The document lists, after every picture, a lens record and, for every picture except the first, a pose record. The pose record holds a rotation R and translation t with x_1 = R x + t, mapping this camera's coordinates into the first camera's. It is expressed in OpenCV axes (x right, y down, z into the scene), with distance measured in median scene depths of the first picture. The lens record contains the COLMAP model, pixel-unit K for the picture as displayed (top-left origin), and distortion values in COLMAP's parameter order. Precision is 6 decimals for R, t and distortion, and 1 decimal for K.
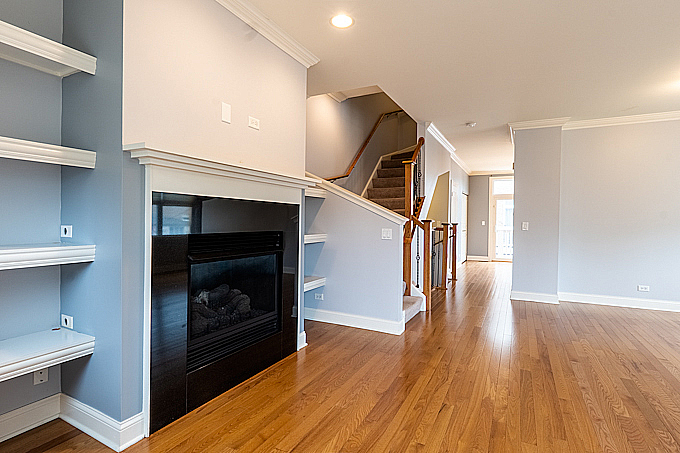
lens RADIAL K [[336.1, 0, 340.0], [0, 336.1, 226.5], [0, 0, 1]] dist [-0.000418, 0.000109]
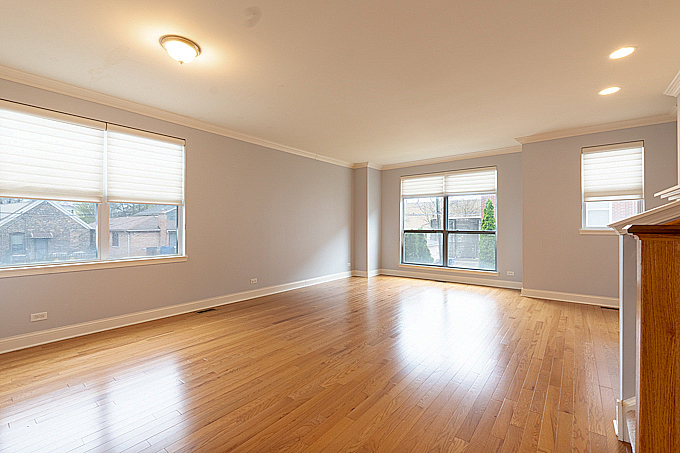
lens RADIAL K [[302.9, 0, 340.0], [0, 302.9, 226.5], [0, 0, 1]] dist [-0.001243, -0.000134]
pose [[-0.984503, -0.009067, 0.175134, 0.614043], [-0.005699, 0.999789, 0.019726, -0.027001], [-0.175276, 0.018422, -0.984347, 1.750915]]
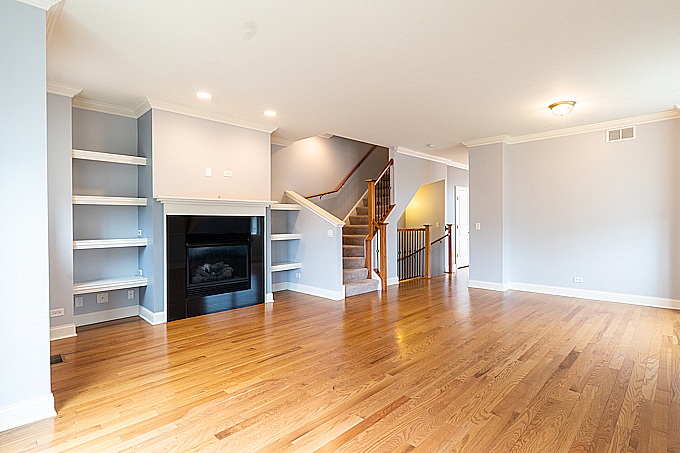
lens RADIAL K [[336.1, 0, 340.0], [0, 336.1, 226.5], [0, 0, 1]] dist [-0.000418, 0.000109]
pose [[0.954955, -0.014801, -0.296382, 0.701401], [0.012821, 0.999881, -0.008623, 0.005867], [0.296475, 0.004434, 0.955030, -0.470811]]
